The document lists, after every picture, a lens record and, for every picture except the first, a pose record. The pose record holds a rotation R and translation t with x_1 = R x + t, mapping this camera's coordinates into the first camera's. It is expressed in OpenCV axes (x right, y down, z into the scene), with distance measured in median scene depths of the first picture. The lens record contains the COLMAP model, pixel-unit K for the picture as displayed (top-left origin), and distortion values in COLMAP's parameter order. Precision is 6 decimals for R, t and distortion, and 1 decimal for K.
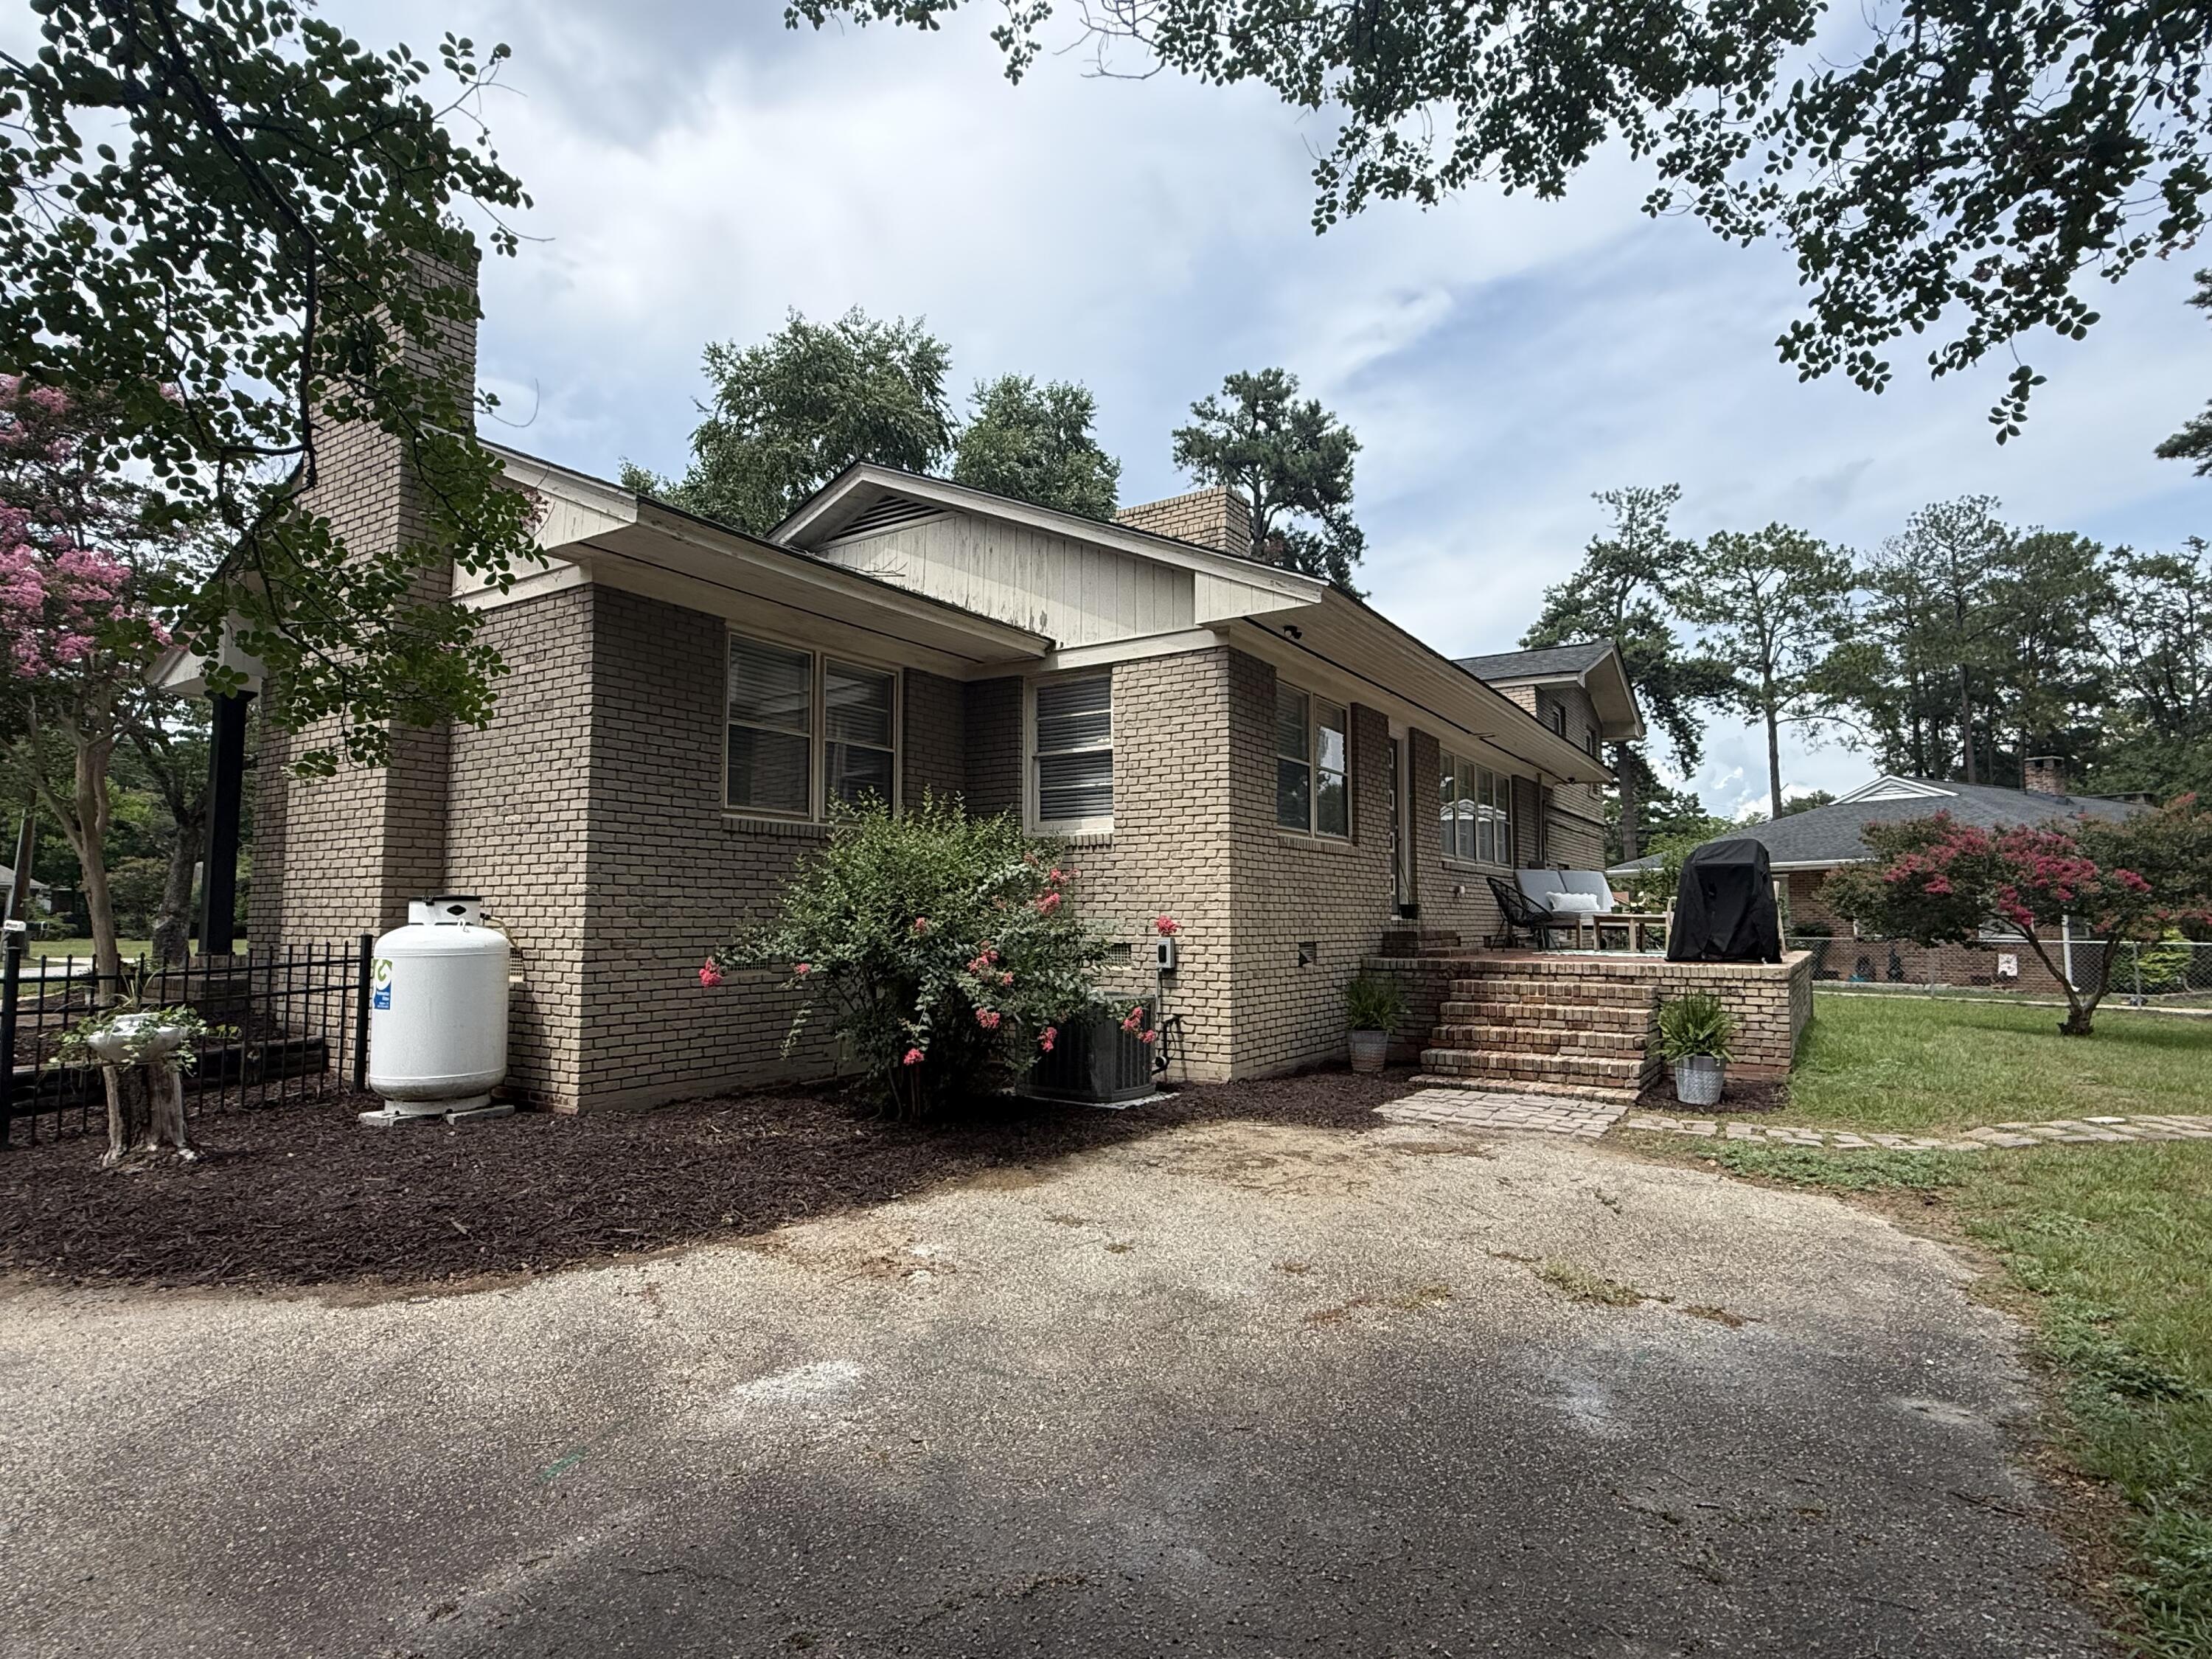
lens RADIAL K [[1151.8, 0, 1093.8], [0, 1151.8, 828.5], [0, 0, 1]] dist [-0.005296, 0.001097]
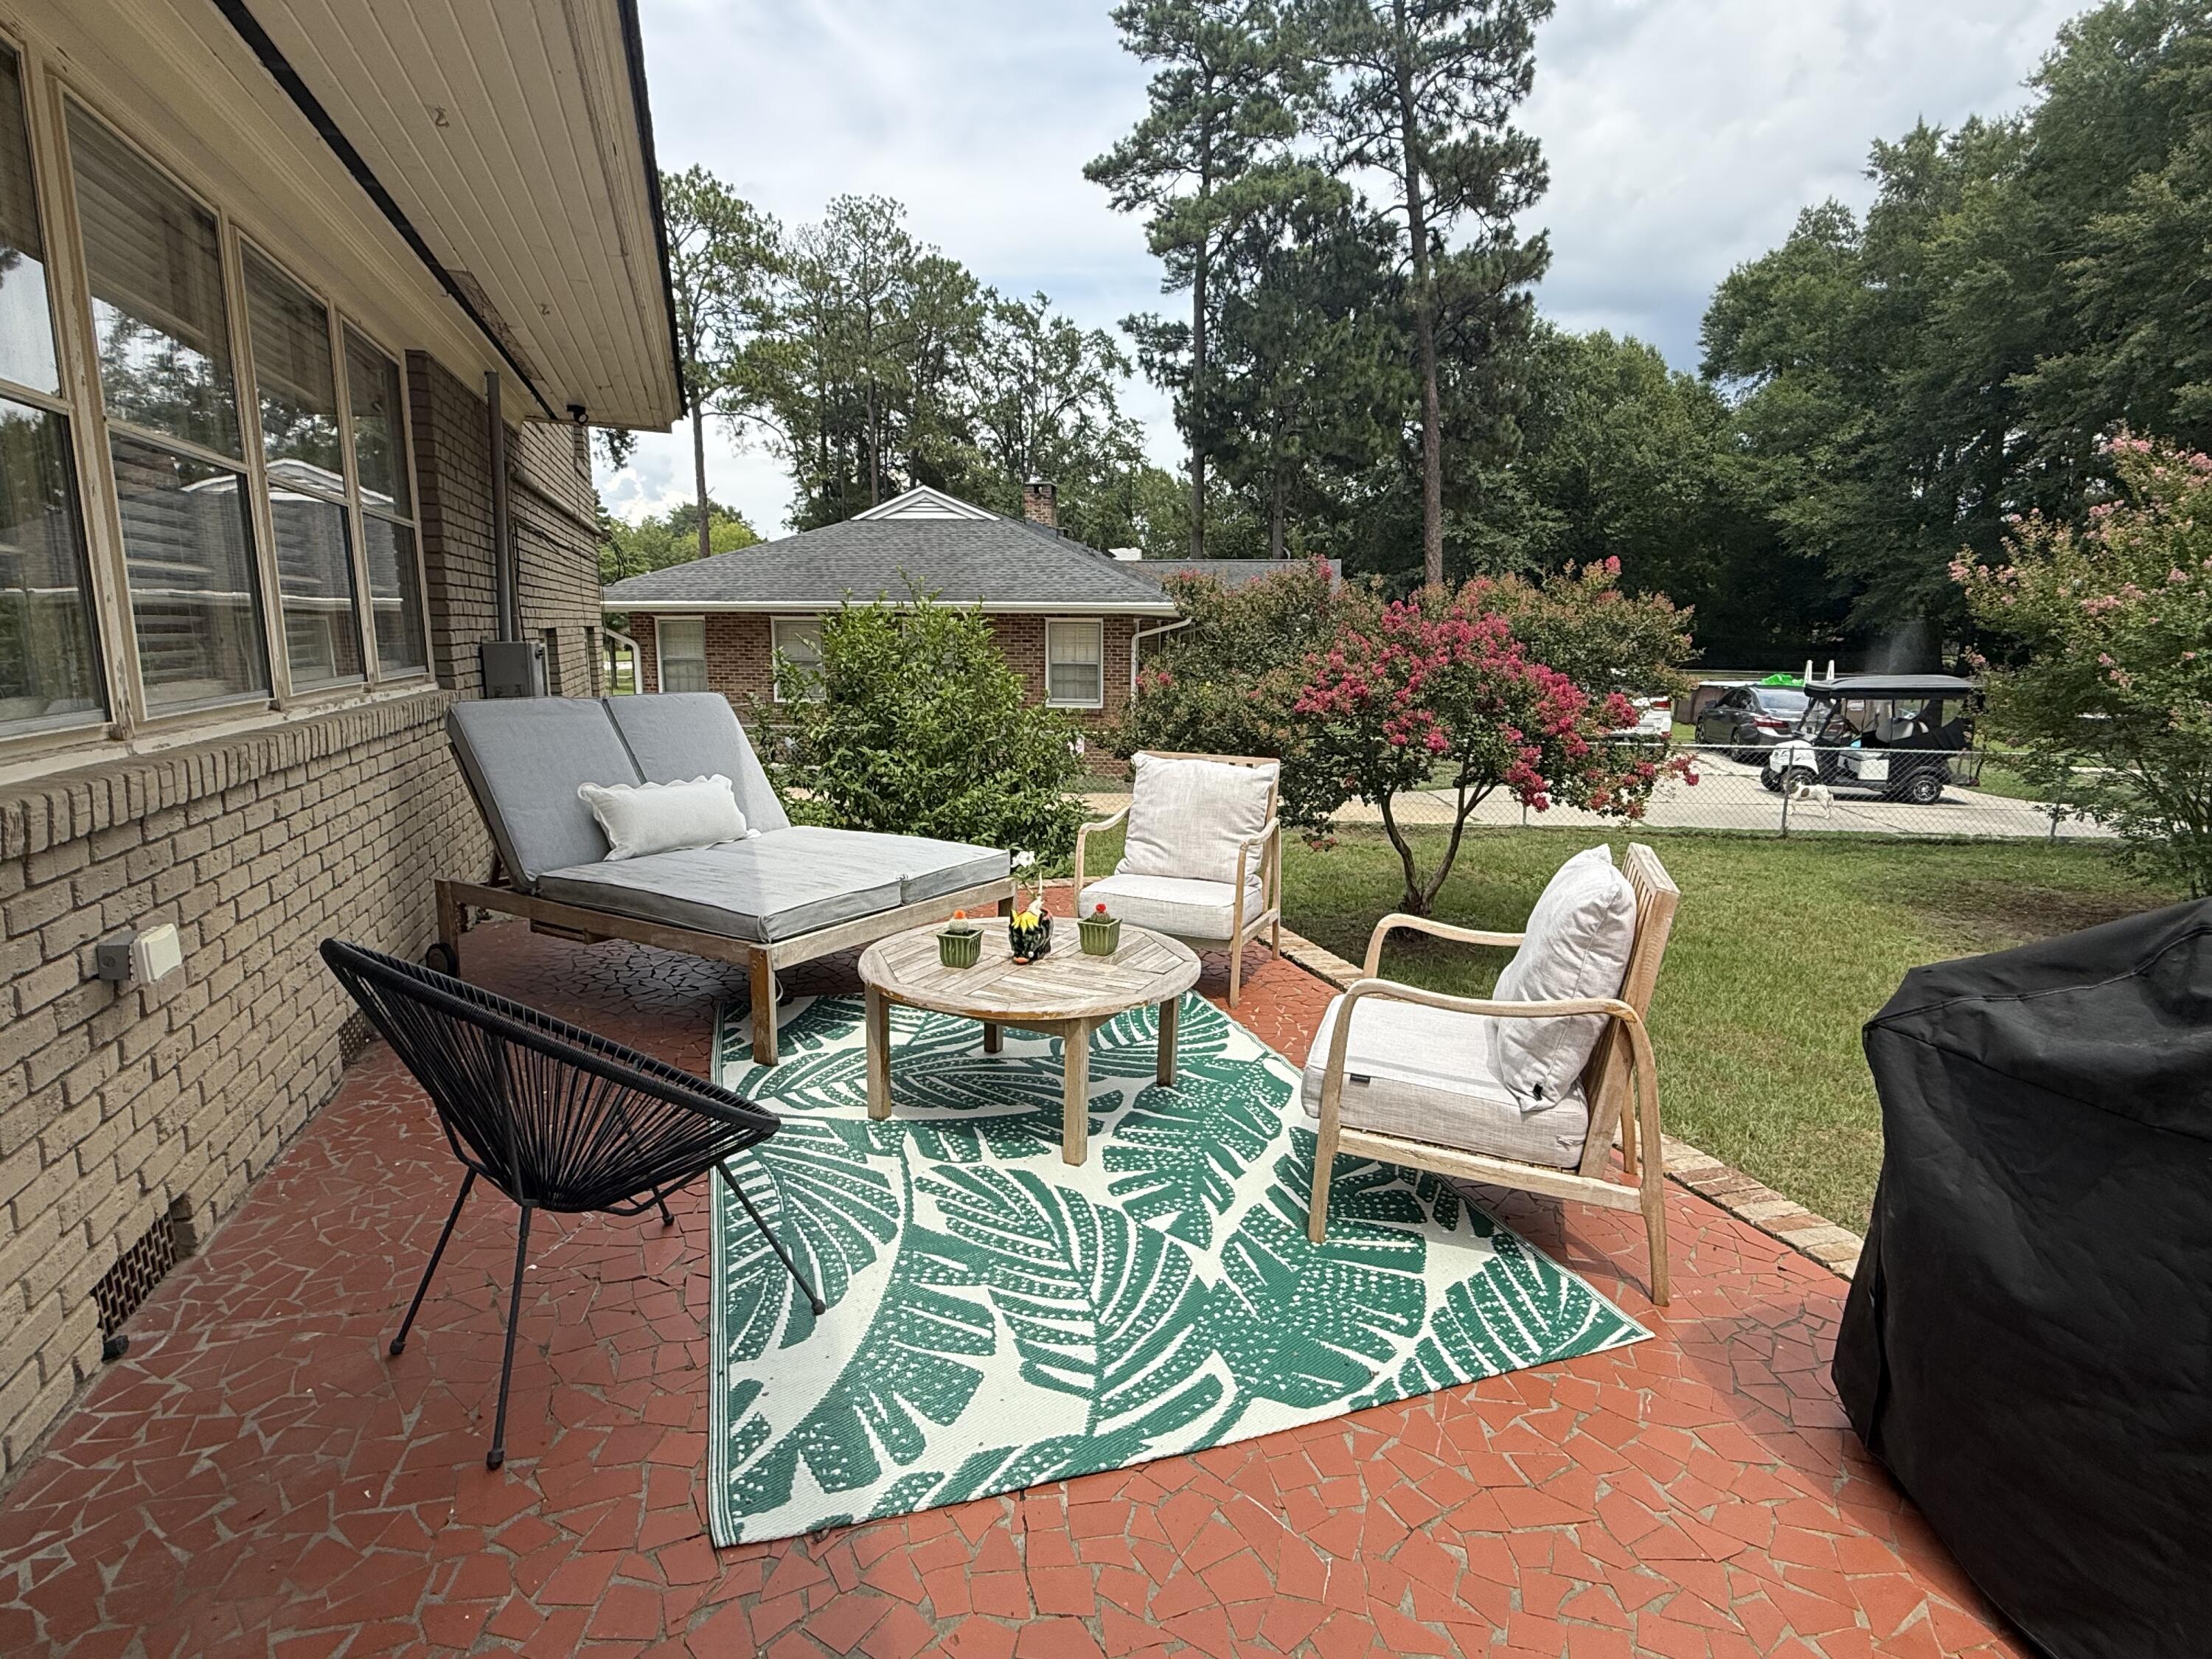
lens RADIAL K [[1151.8, 0, 1105.5], [0, 1151.8, 833.2], [0, 0, 1]] dist [-0.005296, 0.001097]
pose [[0.620264, -0.135986, 0.772516, 0.077621], [-0.069372, 0.971488, 0.226711, -0.002024], [-0.781320, -0.194212, 0.593145, 0.223103]]
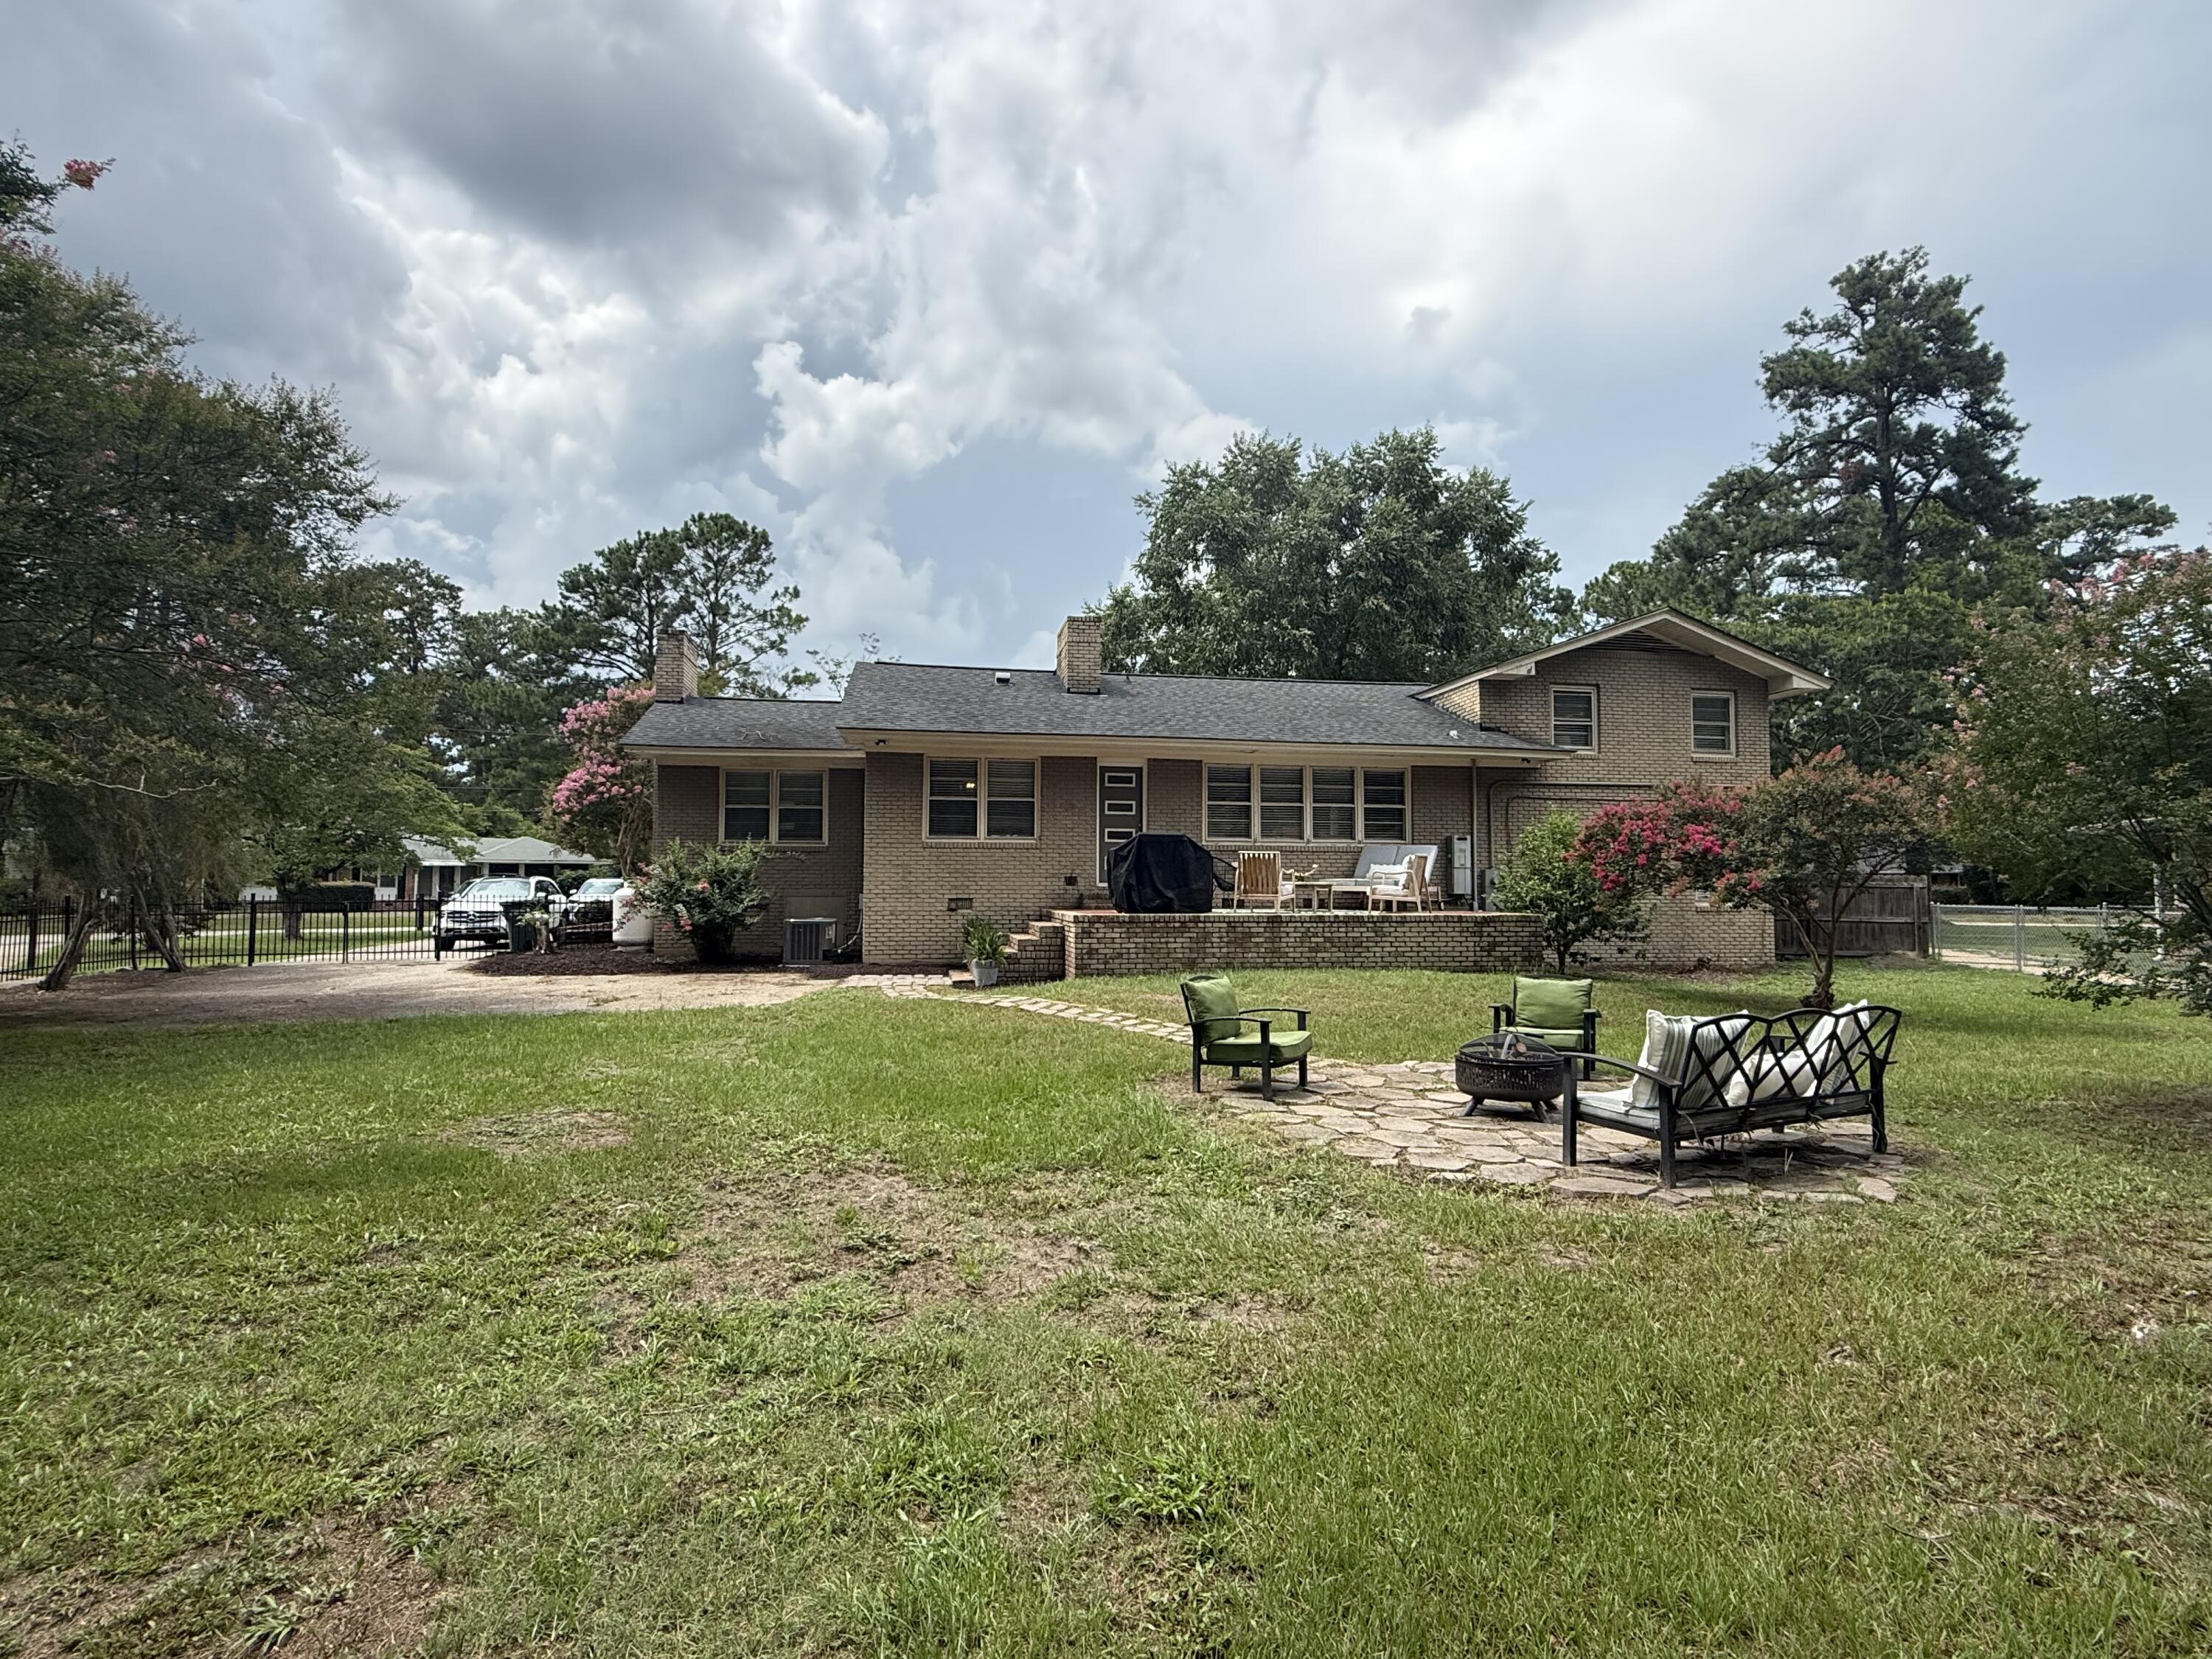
lens RADIAL K [[1091.6, 0, 1097.0], [0, 1091.6, 830.3], [0, 0, 1]] dist [-0.001127, 0.001551]
pose [[0.687973, -0.038212, -0.724729, 0.323624], [0.056236, 0.998417, 0.000741, 0.000419], [0.723554, -0.041266, 0.689033, -0.007748]]
